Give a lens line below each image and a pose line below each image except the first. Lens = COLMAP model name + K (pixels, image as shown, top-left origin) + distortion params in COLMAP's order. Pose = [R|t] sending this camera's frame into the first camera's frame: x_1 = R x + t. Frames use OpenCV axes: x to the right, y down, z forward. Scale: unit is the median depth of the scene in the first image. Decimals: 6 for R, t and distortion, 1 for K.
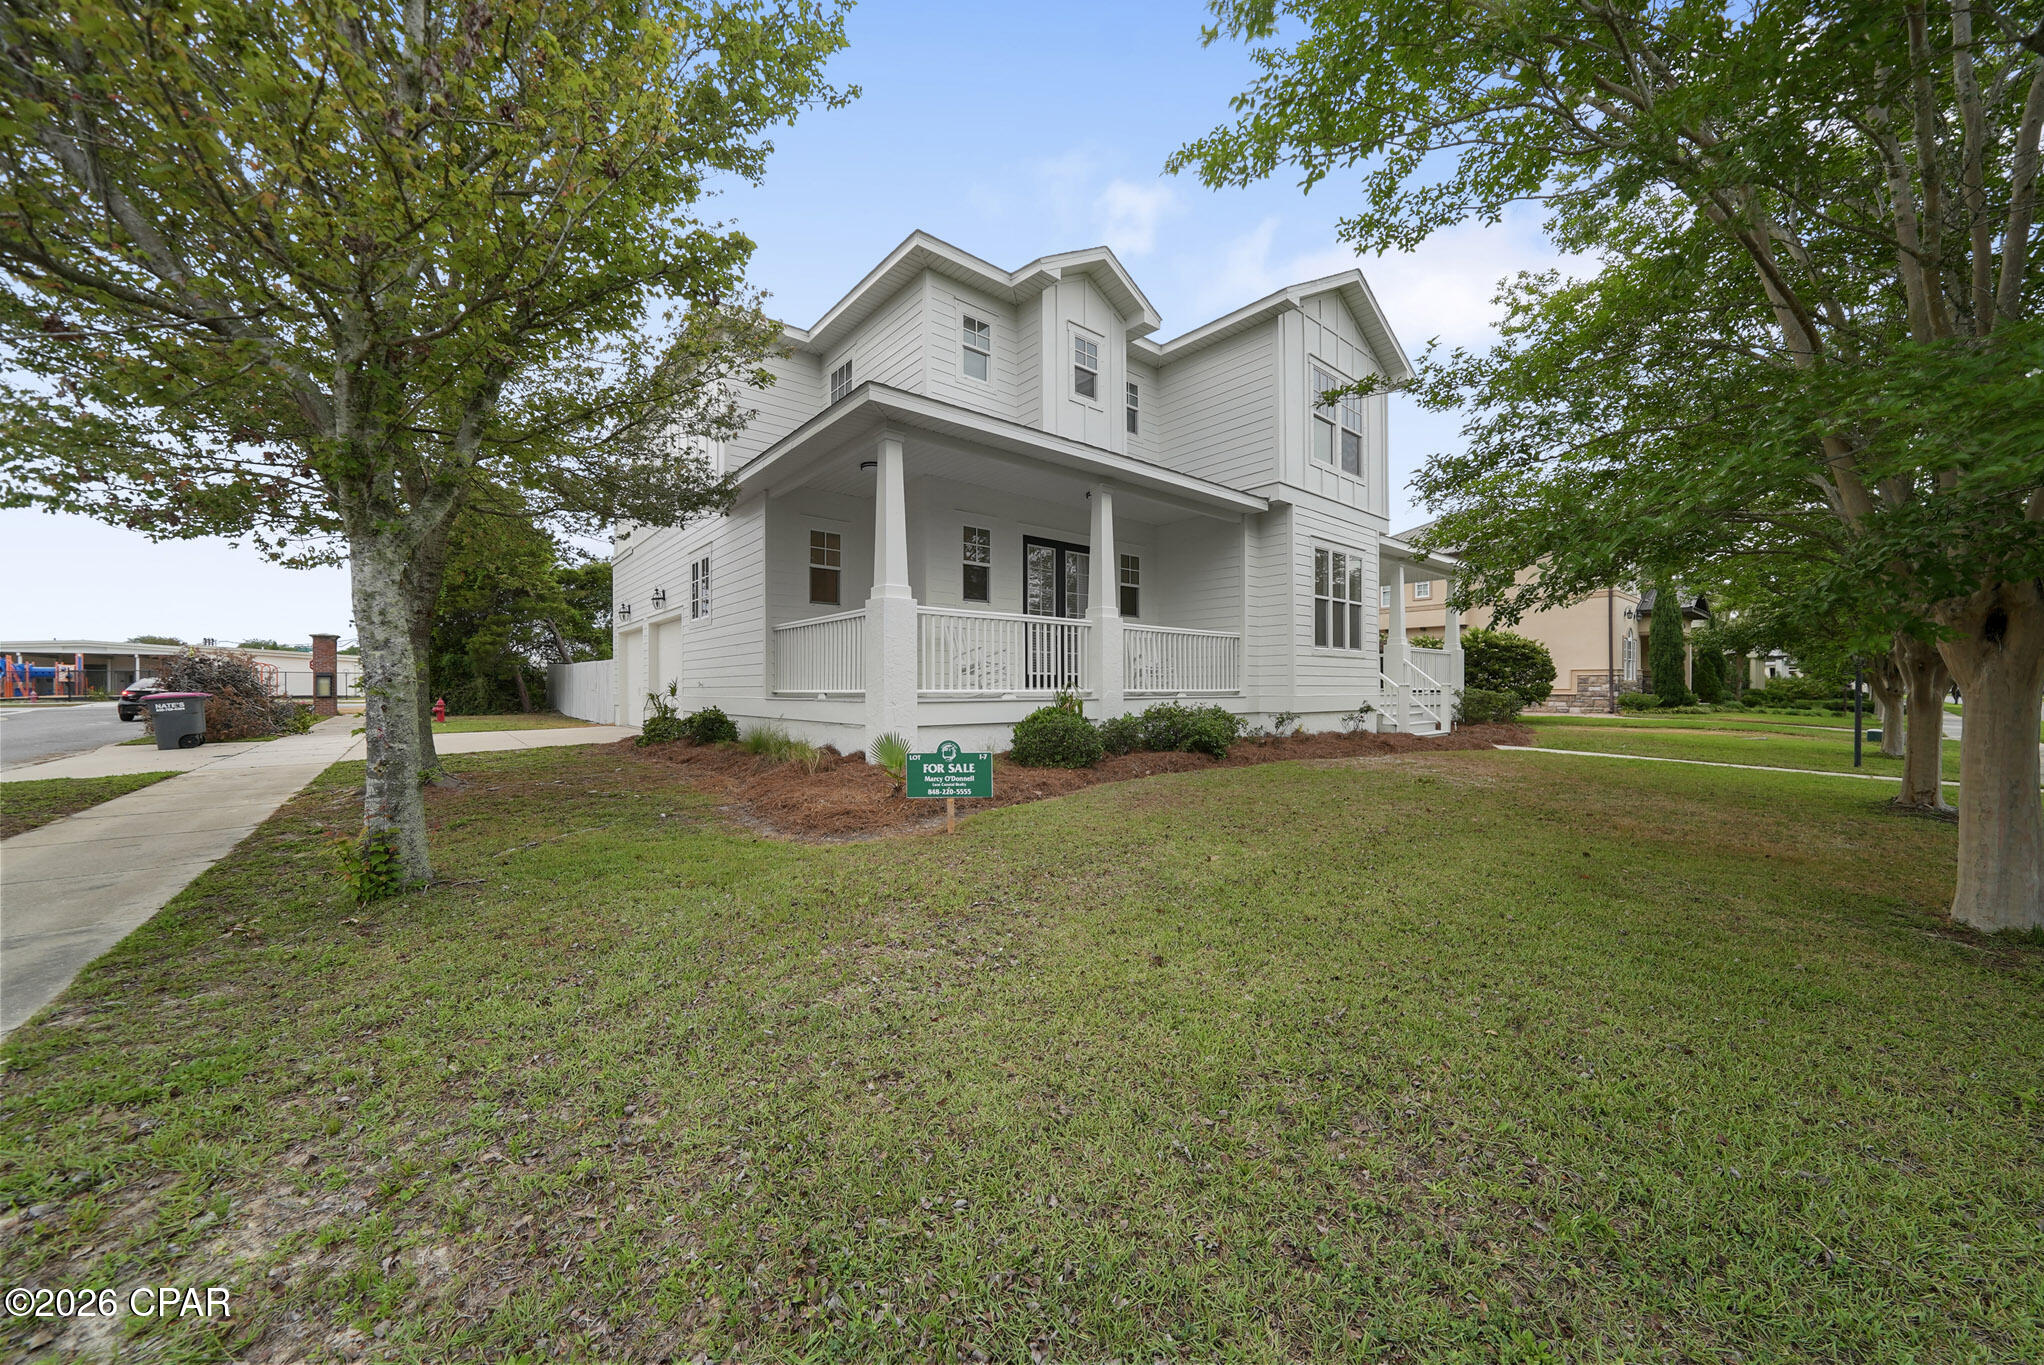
lens RADIAL K [[718.8, 0, 1023.5], [0, 718.8, 688.6], [0, 0, 1]] dist [-0.016340, -0.000008]
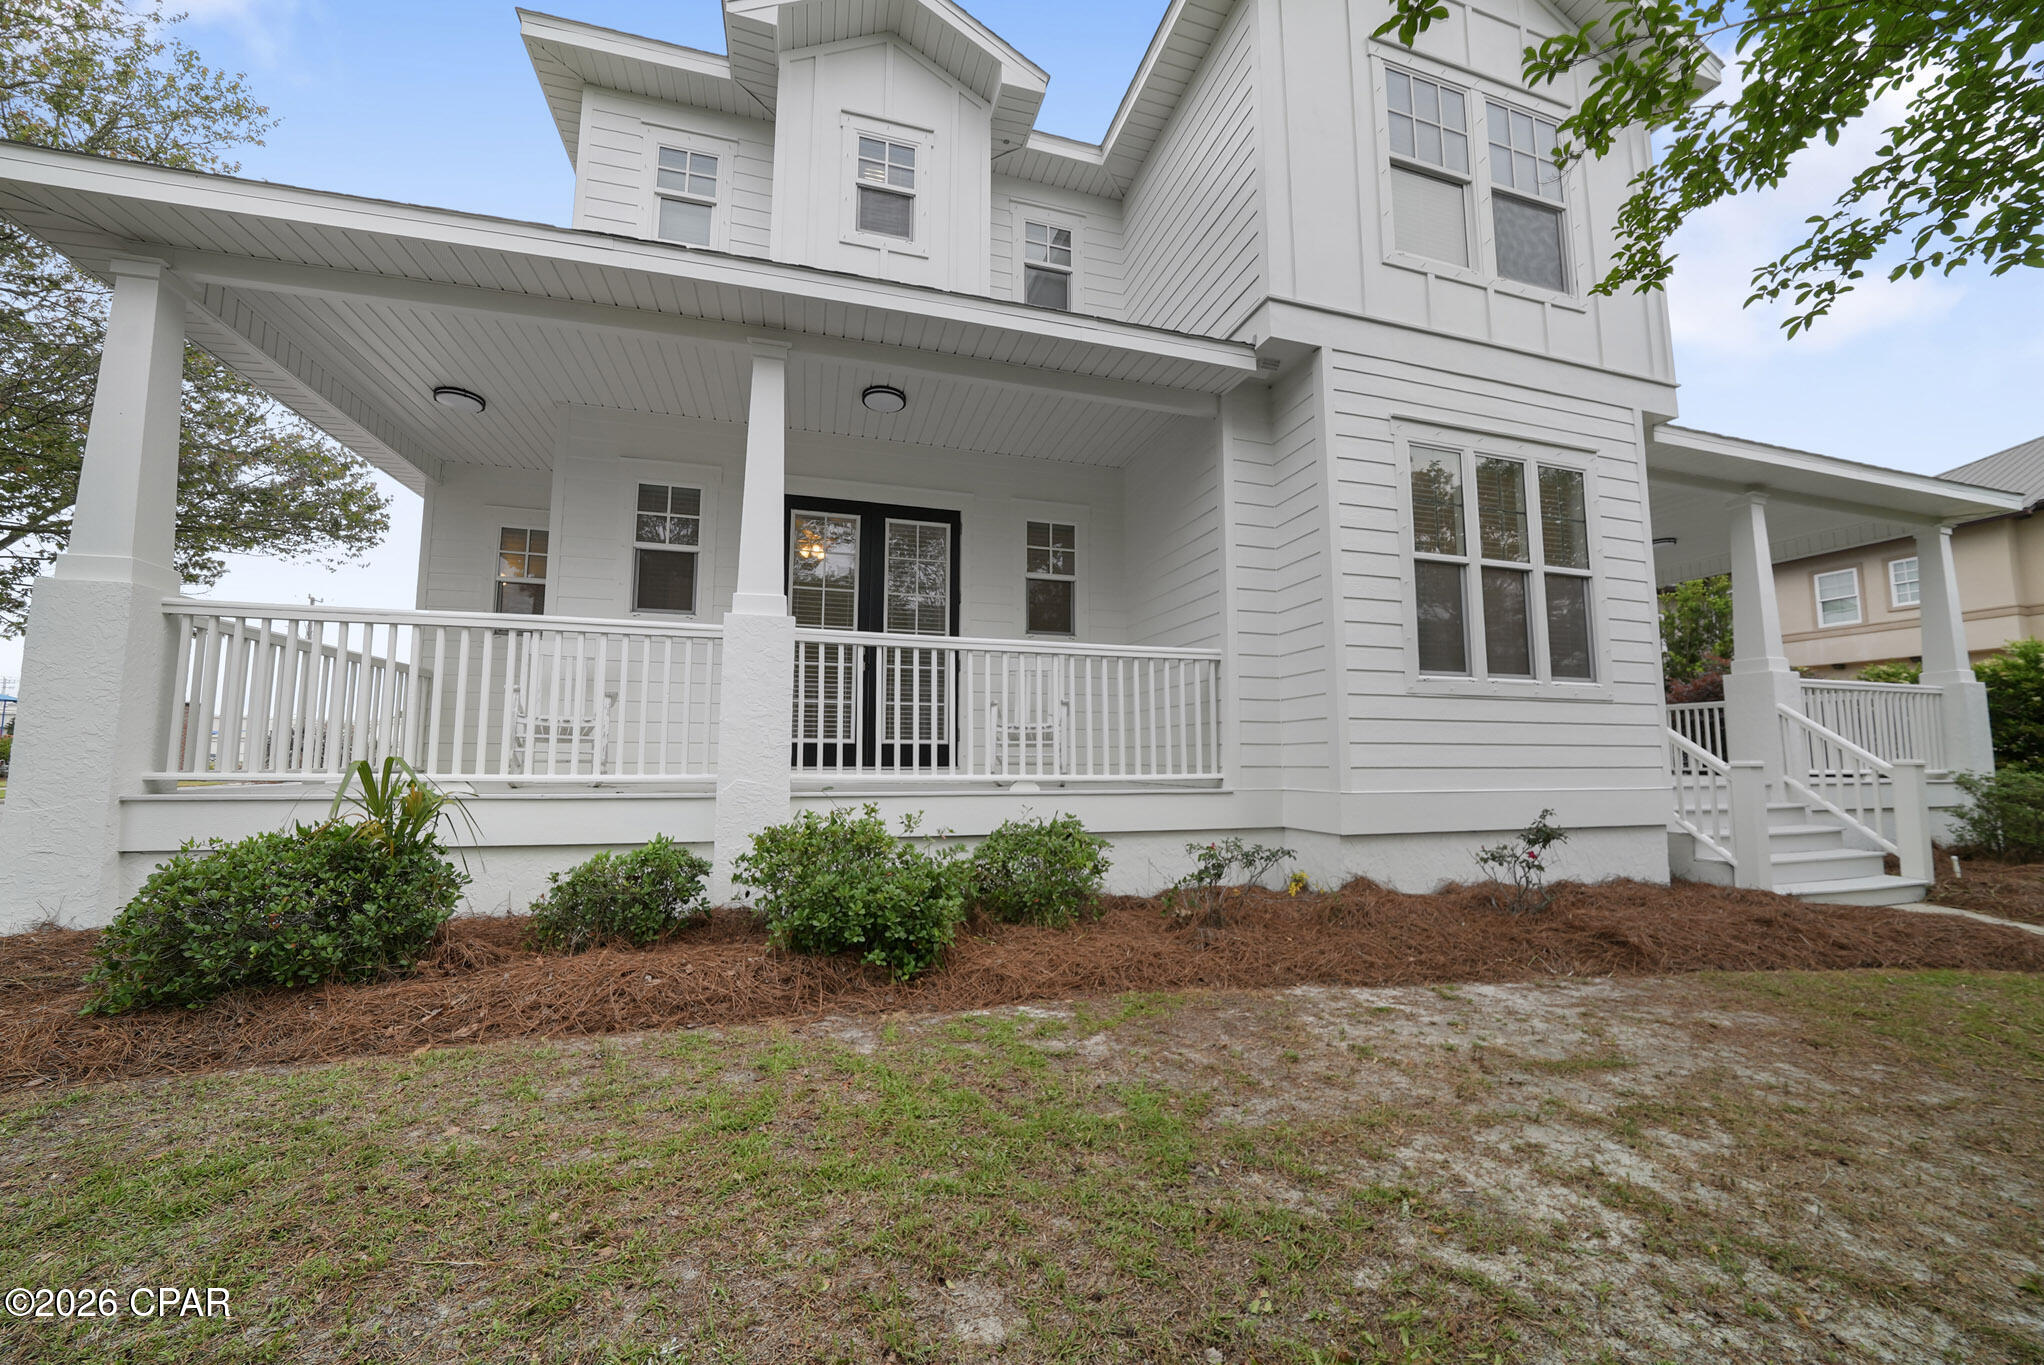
lens RADIAL K [[718.8, 0, 1035.5], [0, 718.8, 696.3], [0, 0, 1]] dist [-0.016340, -0.000008]
pose [[0.913626, -0.029980, -0.405450, 0.386665], [-0.005851, 0.996204, -0.086848, -0.008026], [0.406514, 0.081719, 0.909982, 0.553517]]
